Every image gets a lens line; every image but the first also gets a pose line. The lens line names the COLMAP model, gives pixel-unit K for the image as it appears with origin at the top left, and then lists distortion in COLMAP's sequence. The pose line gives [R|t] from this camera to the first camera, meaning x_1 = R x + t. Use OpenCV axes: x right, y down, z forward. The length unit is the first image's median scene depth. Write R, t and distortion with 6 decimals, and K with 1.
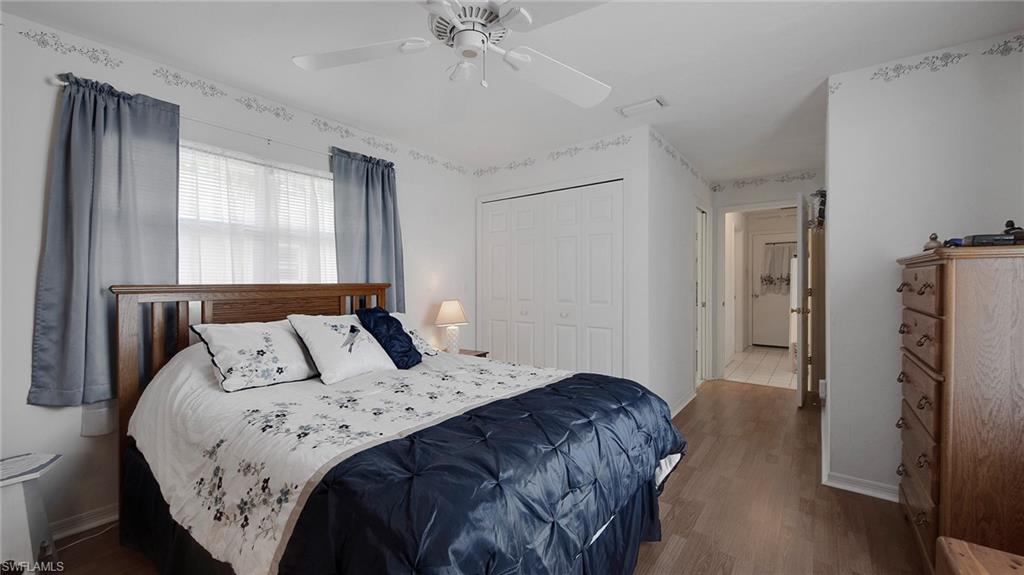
lens RADIAL K [[406.7, 0, 512.7], [0, 406.7, 285.0], [0, 0, 1]] dist [0.002776, -0.000611]
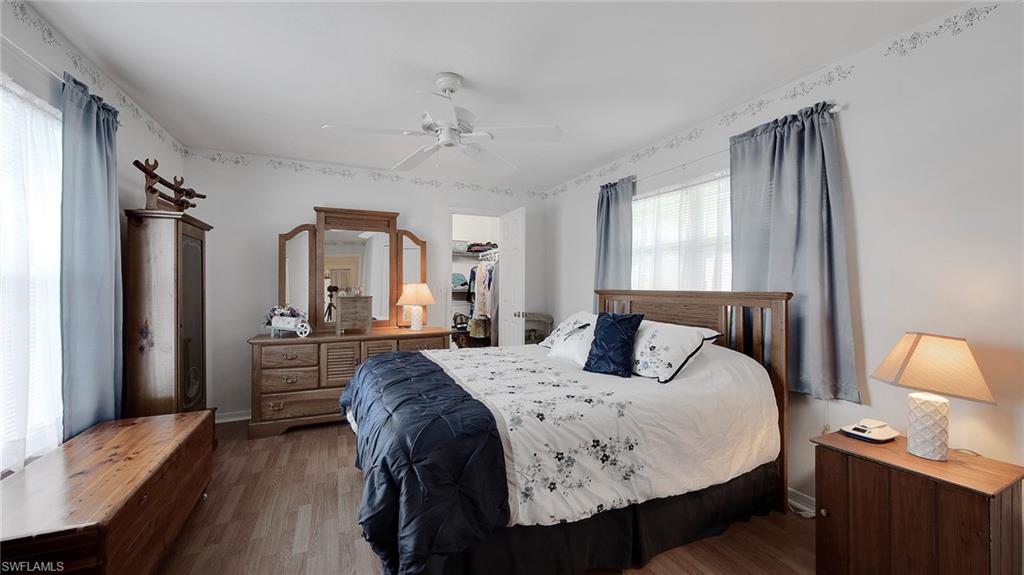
lens RADIAL K [[406.7, 0, 512.7], [0, 406.7, 285.0], [0, 0, 1]] dist [0.002776, -0.000611]
pose [[-0.481317, 0.002435, -0.876543, 0.623414], [-0.003511, 0.999983, 0.004706, -0.022241], [0.876539, 0.005343, -0.481300, 1.105984]]
